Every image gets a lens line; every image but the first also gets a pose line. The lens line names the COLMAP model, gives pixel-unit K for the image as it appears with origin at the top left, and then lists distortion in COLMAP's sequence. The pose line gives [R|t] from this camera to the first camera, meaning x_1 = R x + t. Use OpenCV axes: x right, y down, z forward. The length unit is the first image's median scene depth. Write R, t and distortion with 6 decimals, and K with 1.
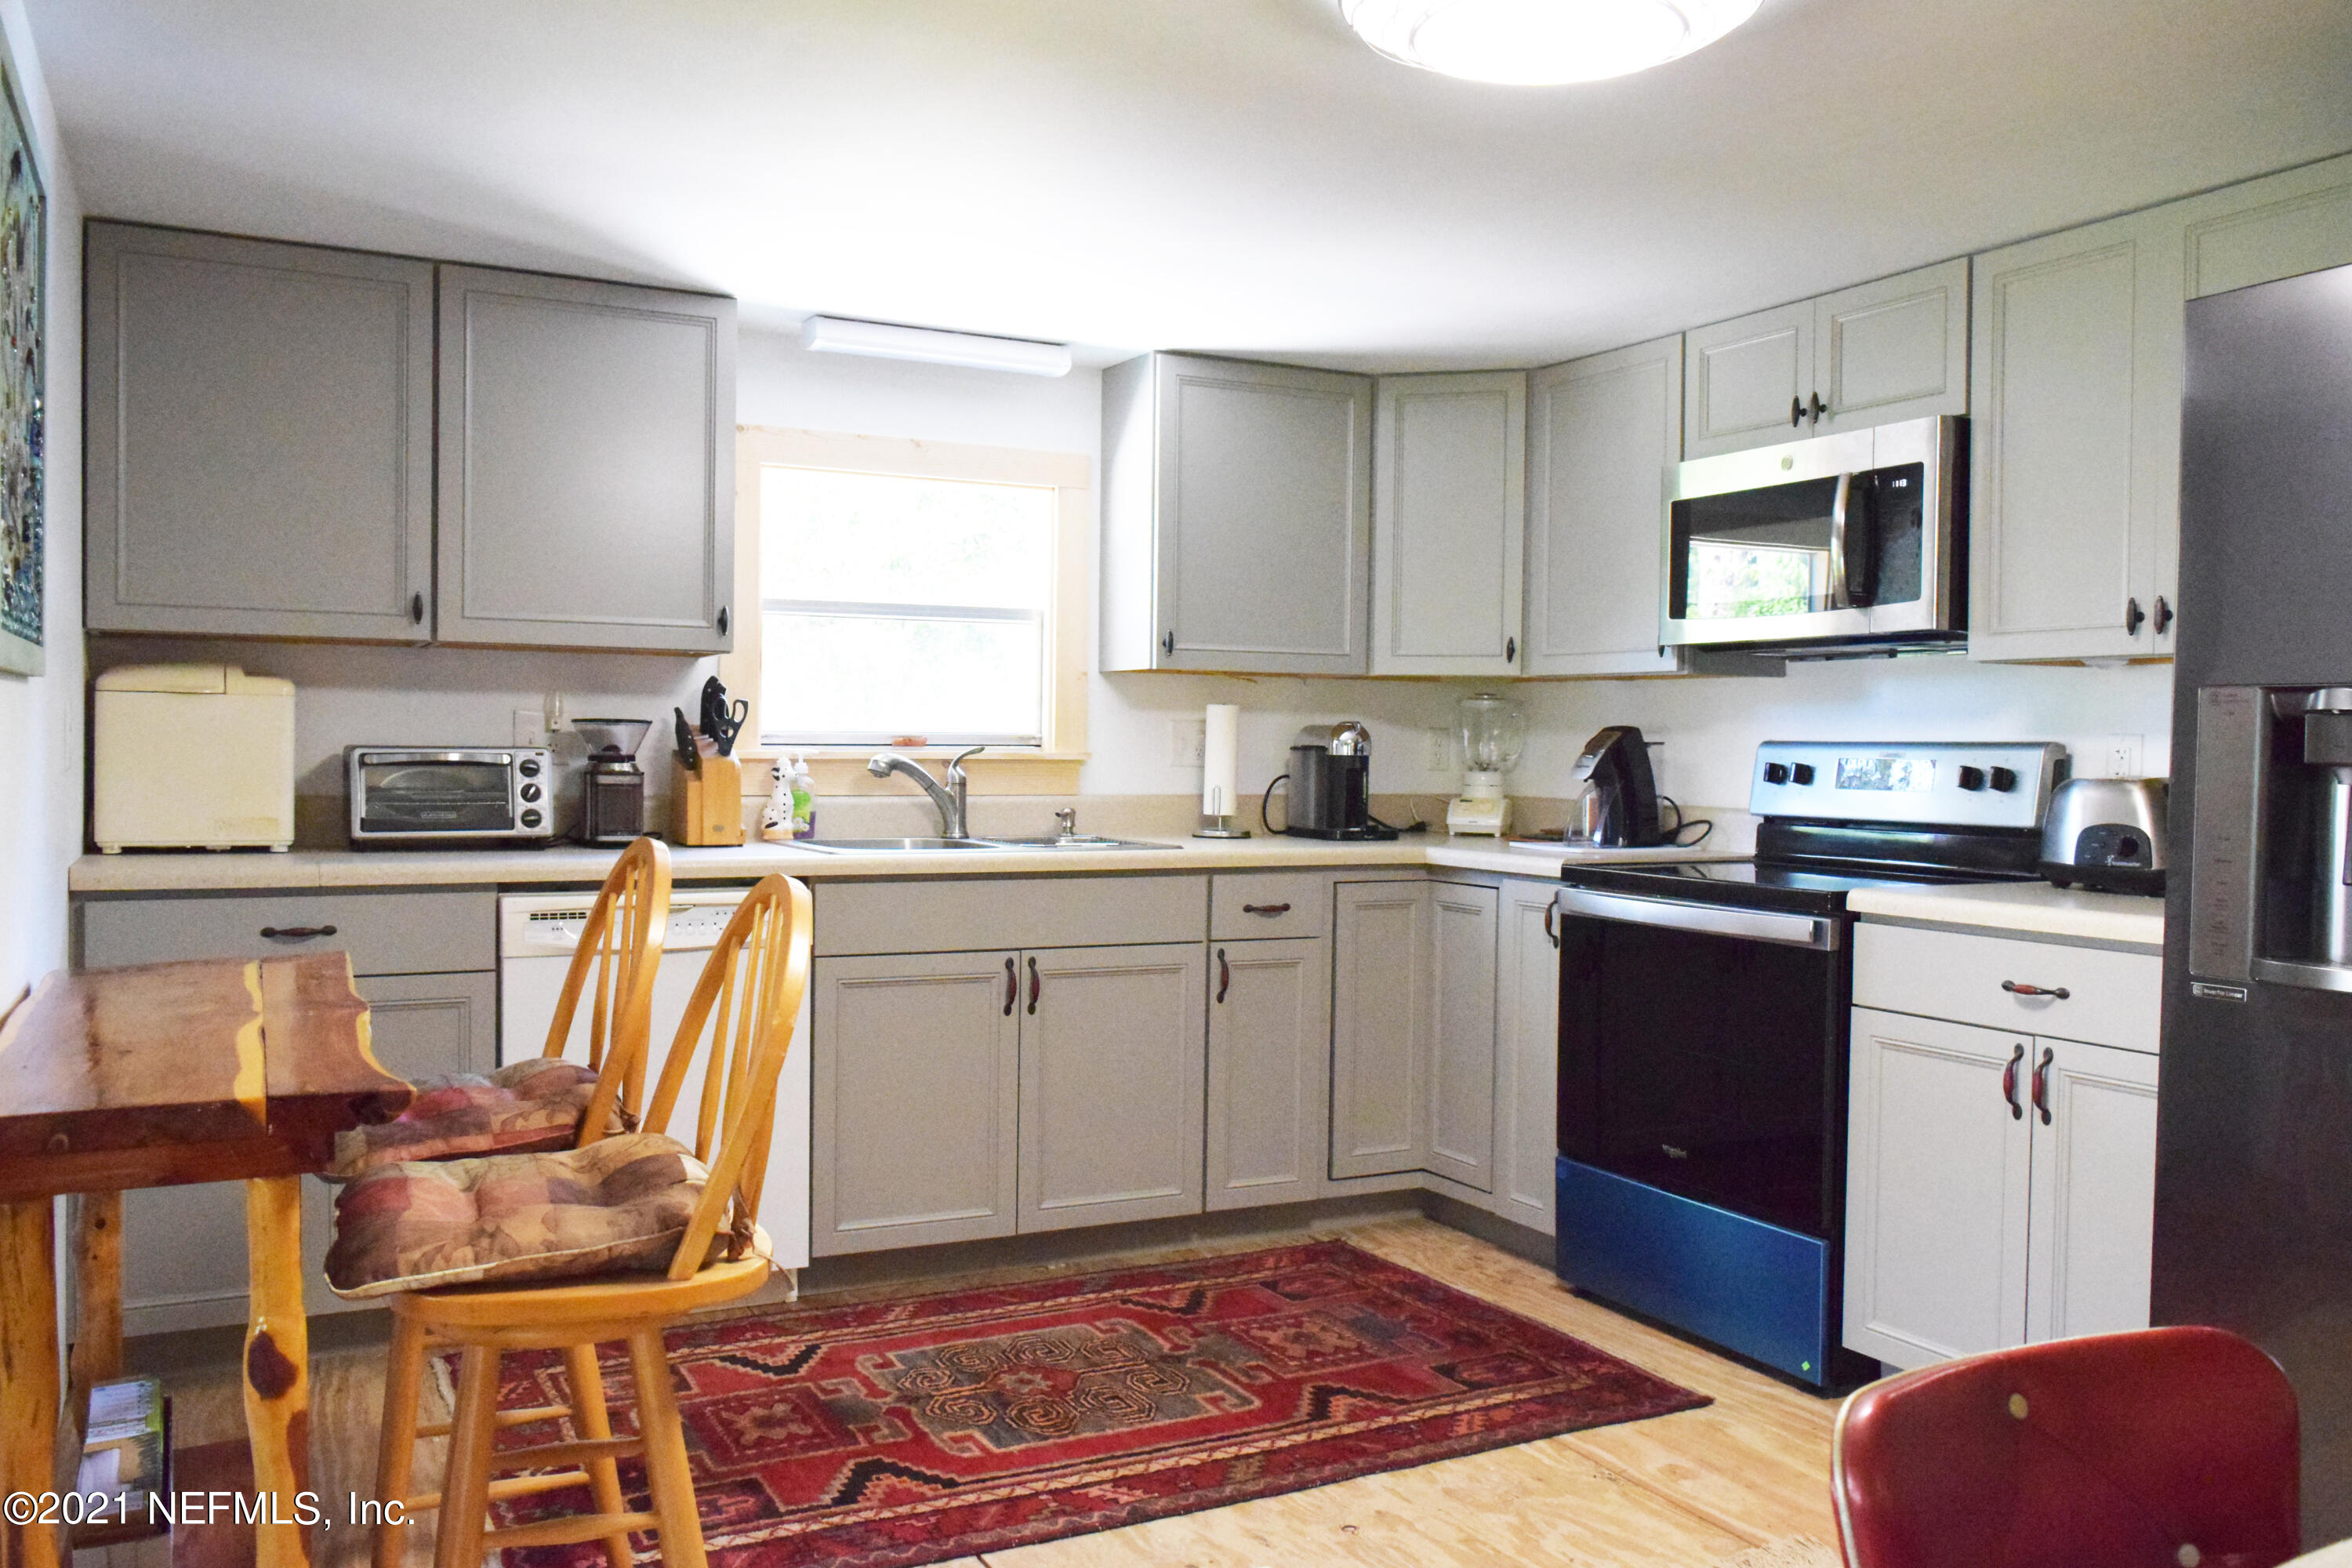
lens RADIAL K [[1862.8, 0, 1176.0], [0, 1862.8, 784.0], [0, 0, 1]] dist [-0.012411, -0.000422]
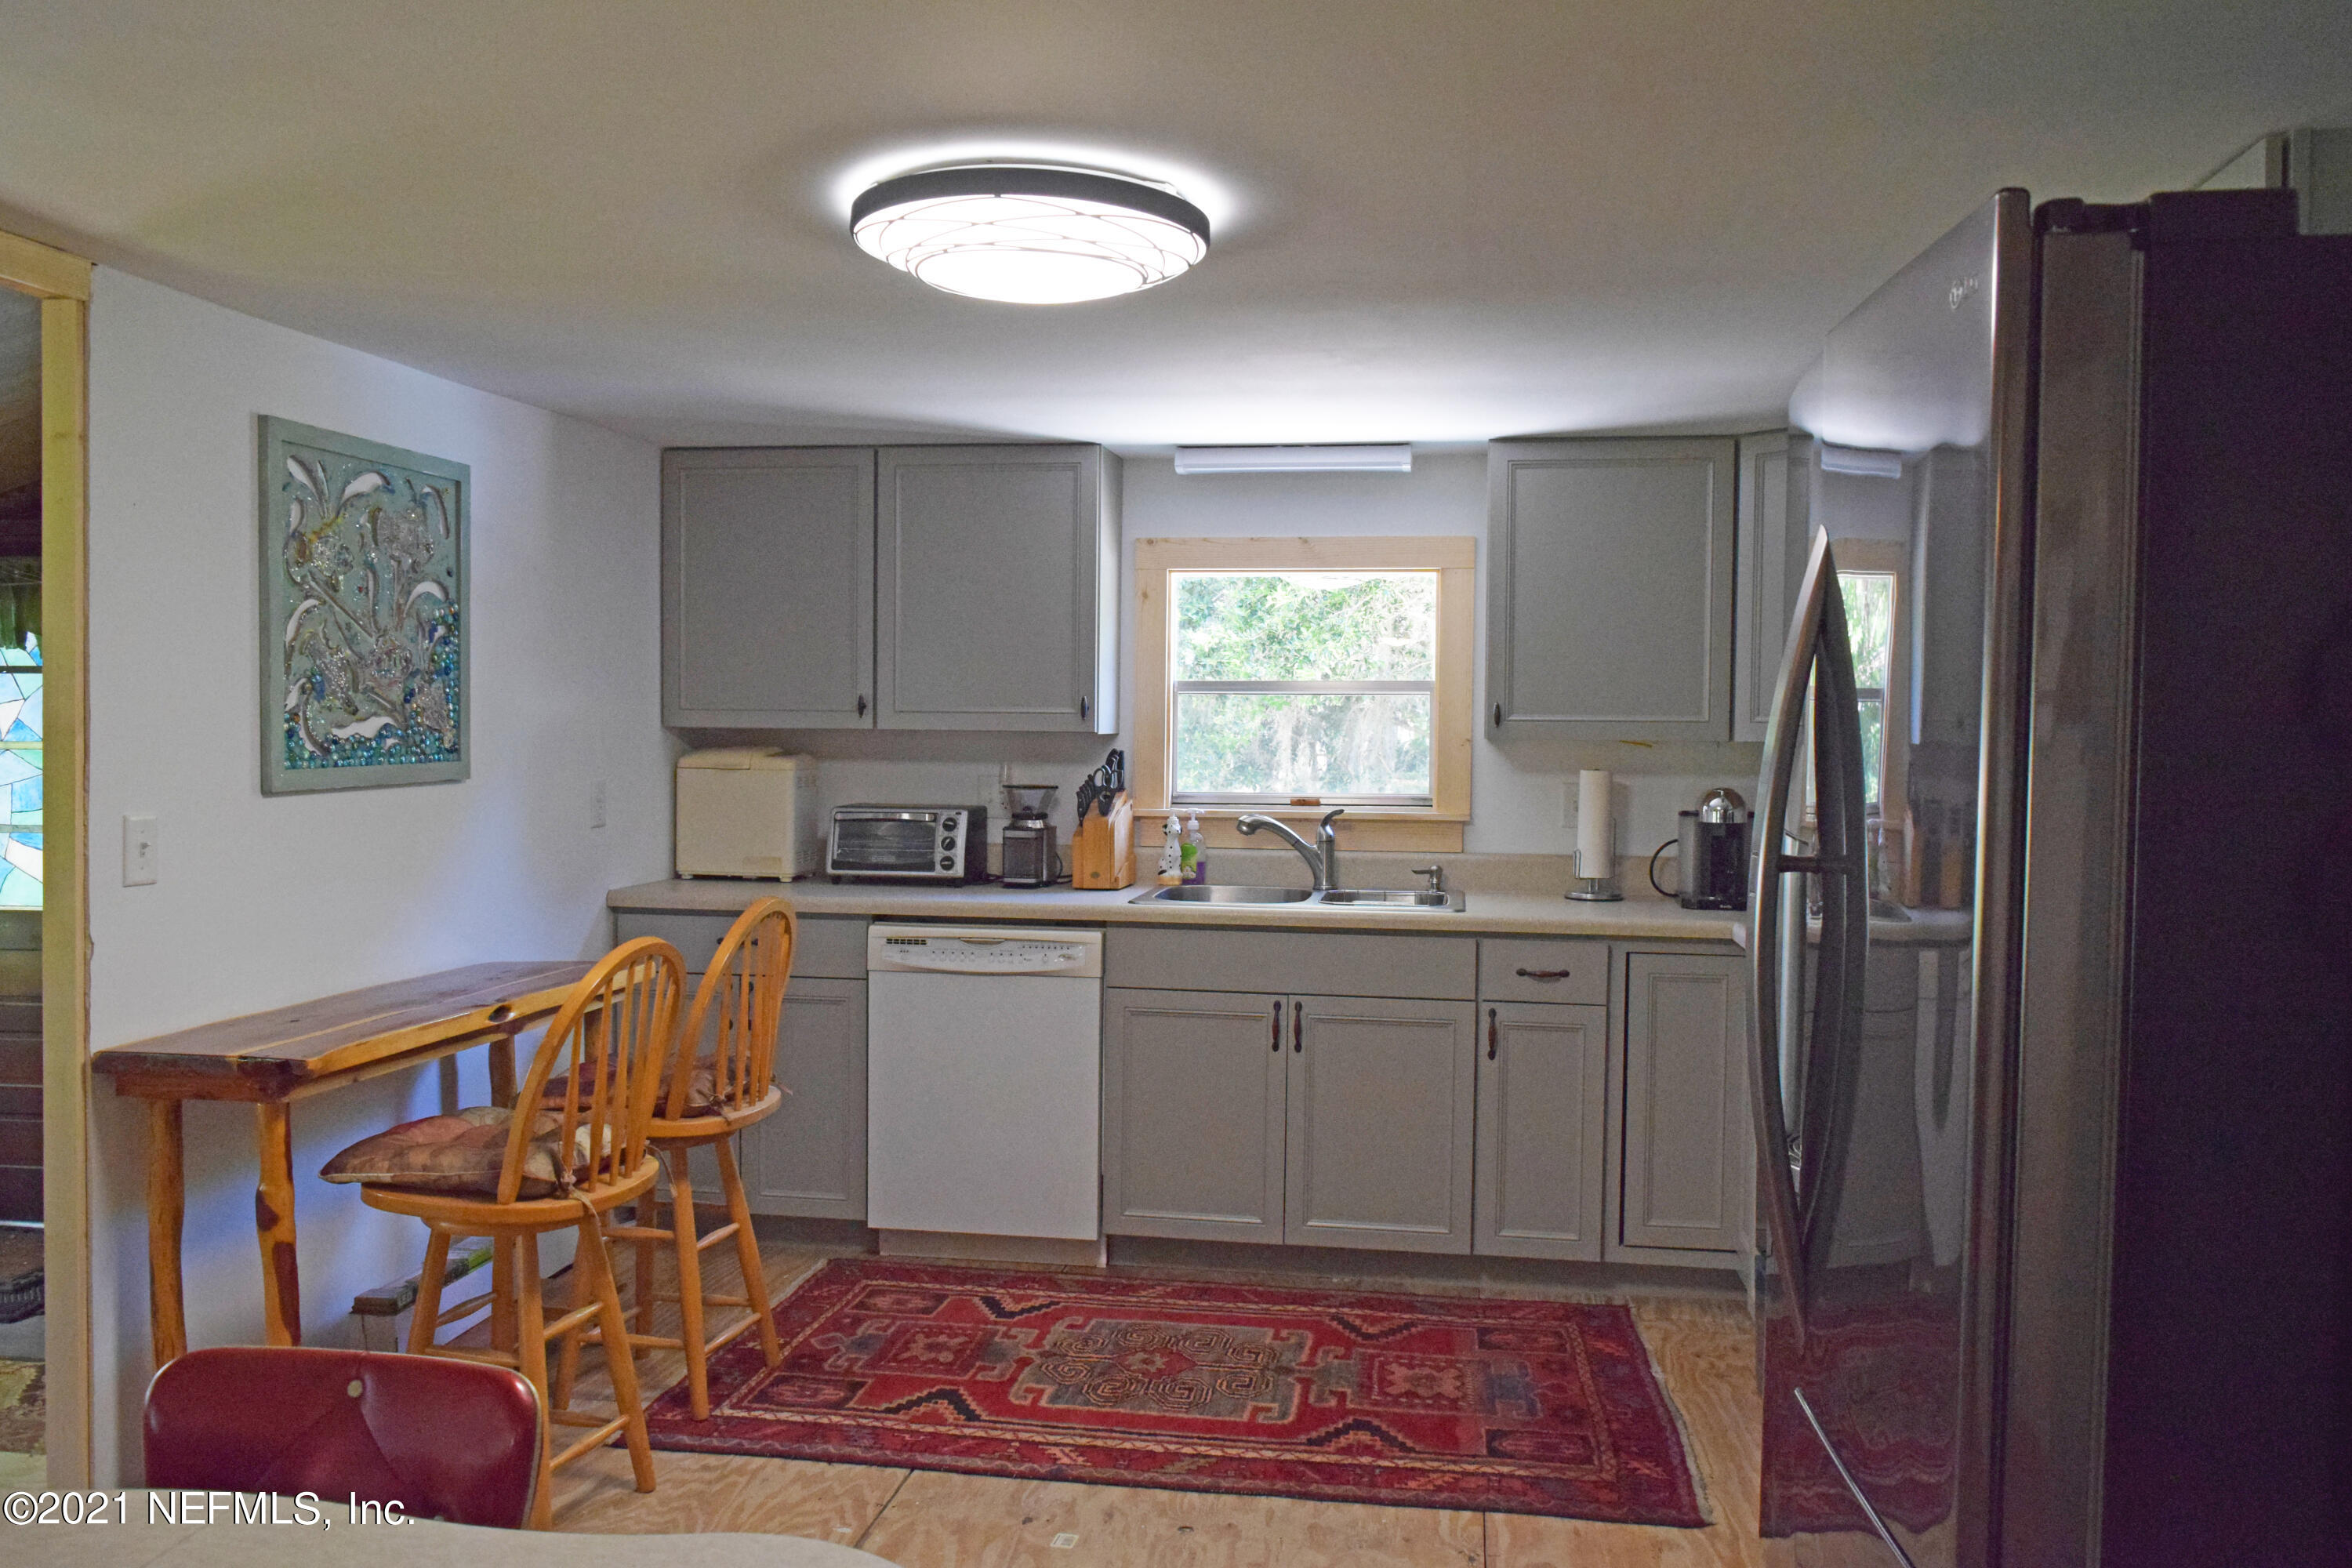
lens RADIAL K [[1831.6, 0, 1176.0], [0, 1831.6, 784.0], [0, 0, 1]] dist [-0.009518, 0.003659]
pose [[0.803475, 0.015364, -0.595141, 0.566603], [-0.012870, 0.999882, 0.008437, -0.051907], [0.595200, 0.000880, 0.803577, 0.066233]]
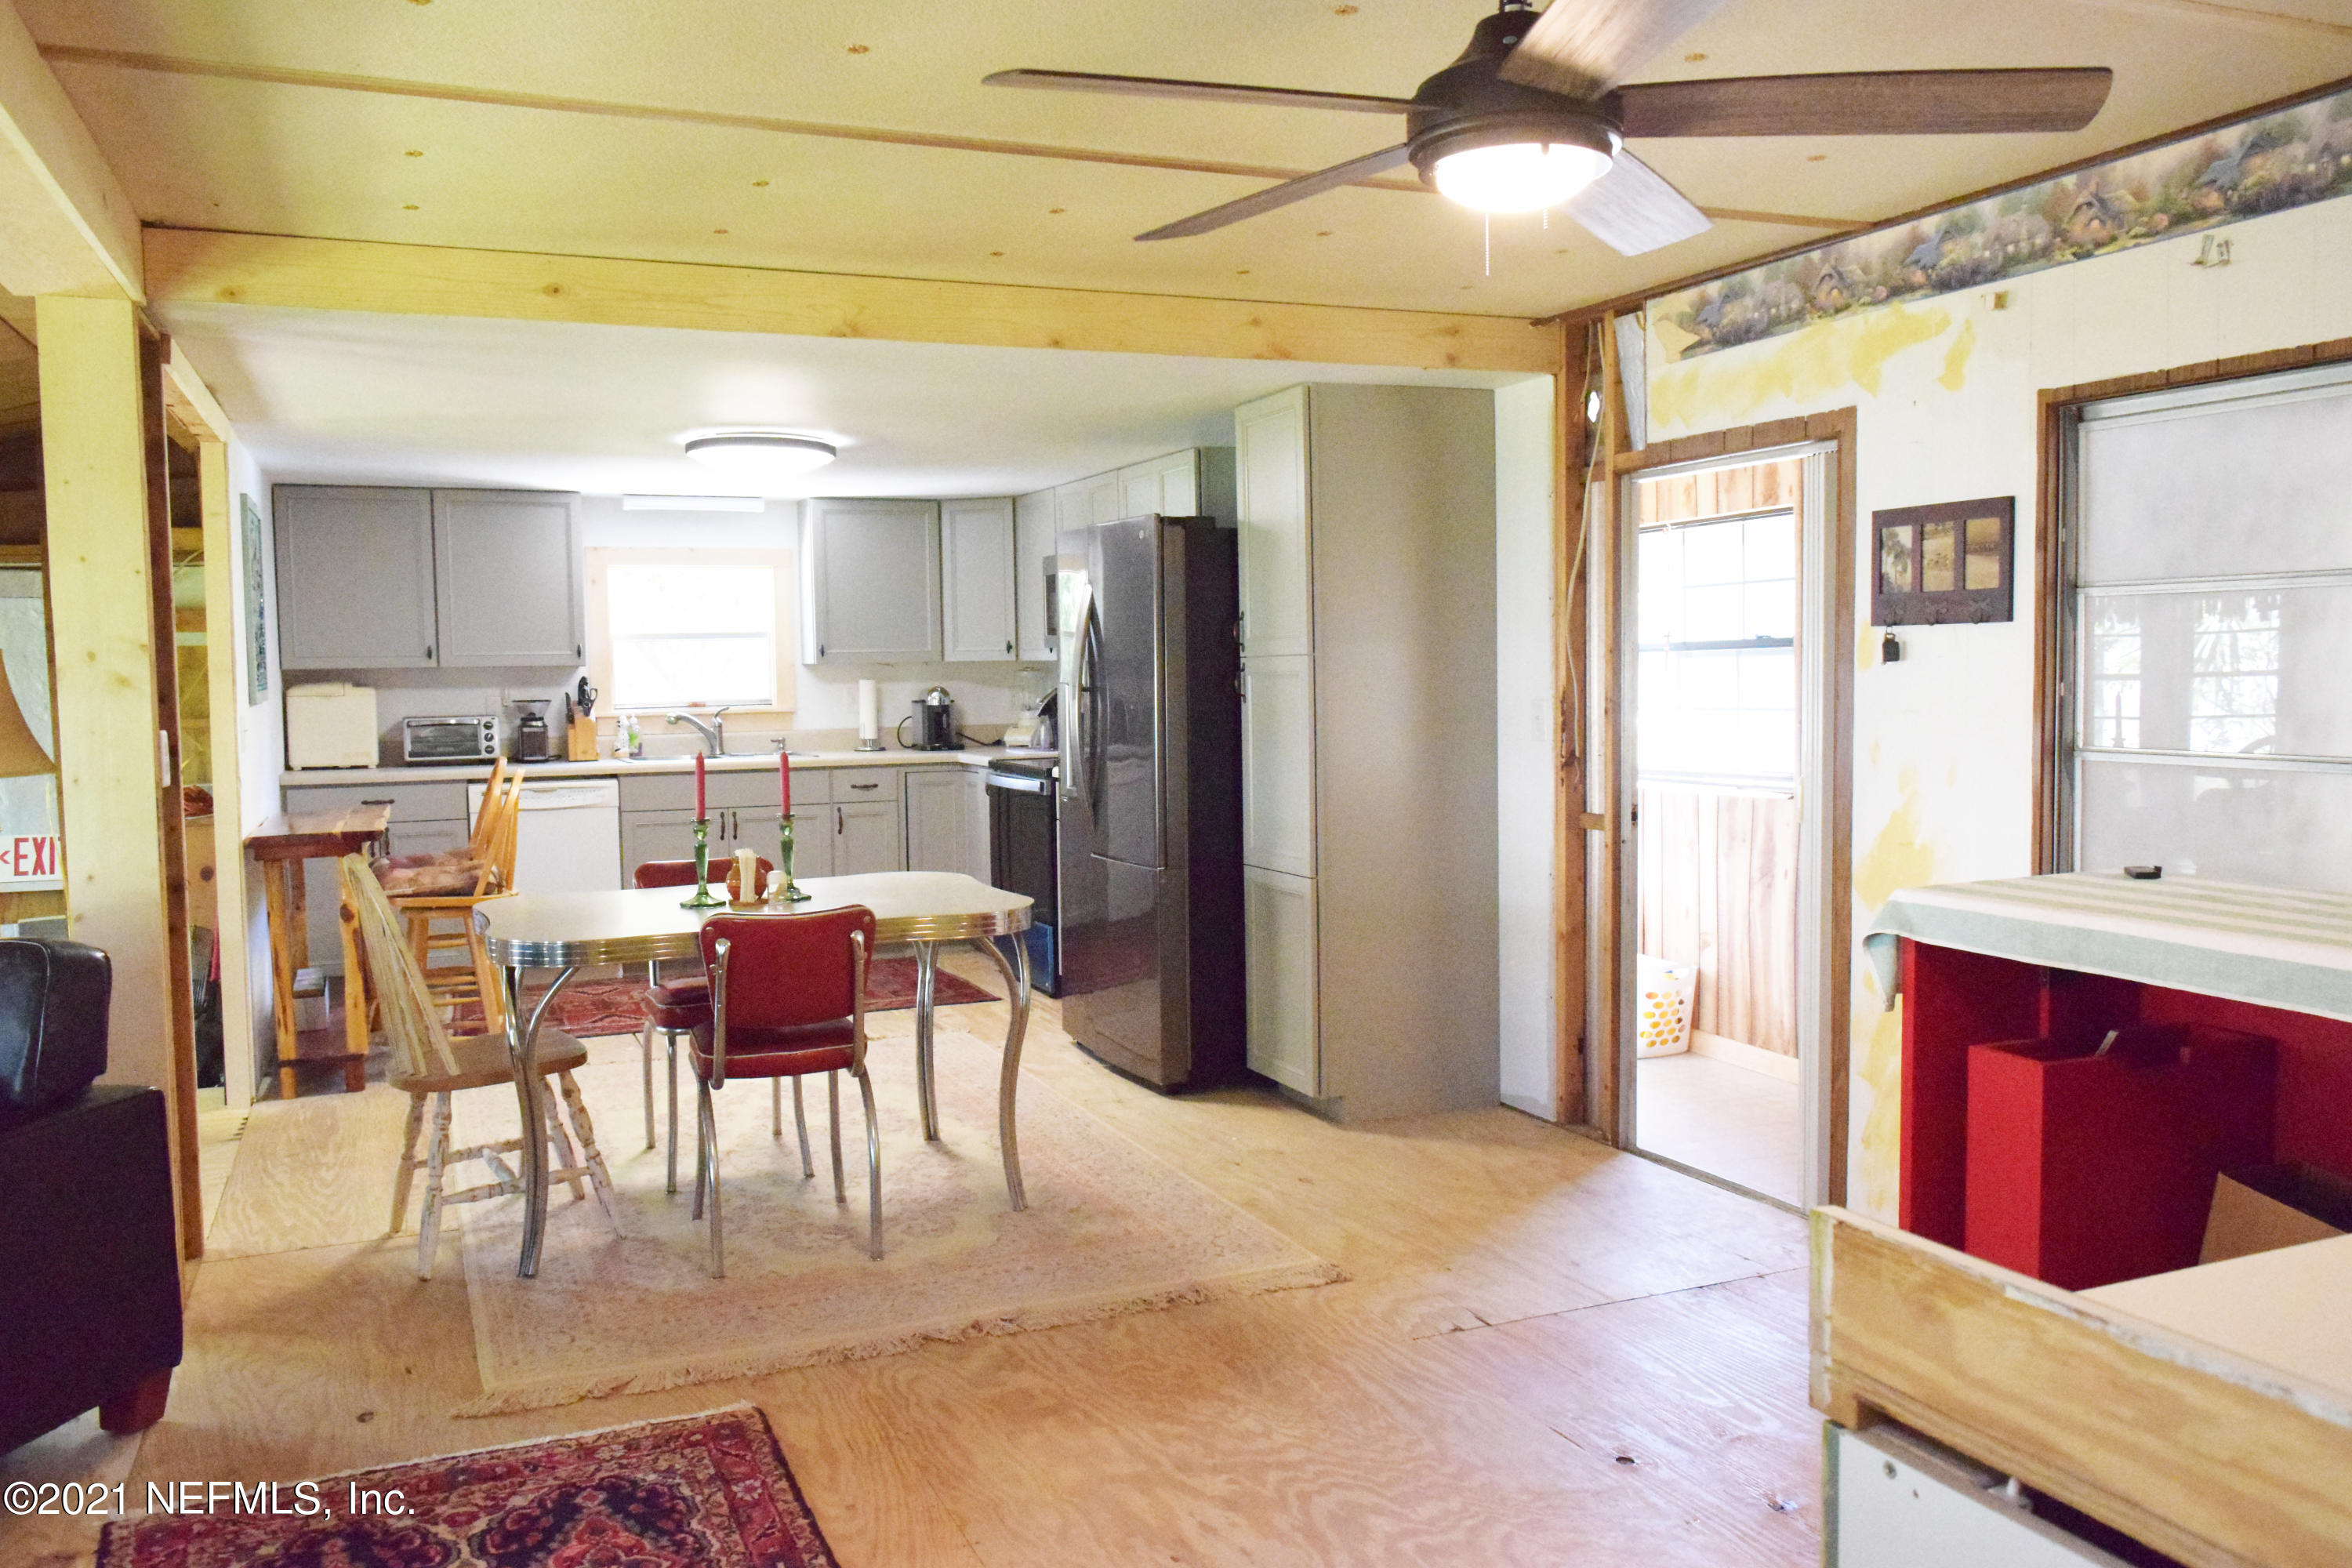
lens RADIAL K [[1831.6, 0, 1176.0], [0, 1831.6, 784.0], [0, 0, 1]] dist [-0.009518, 0.003659]
pose [[0.996807, -0.023272, -0.076378, 0.604427], [0.026629, 0.998710, 0.043233, -0.011842], [0.075274, -0.045129, 0.996141, -1.037244]]
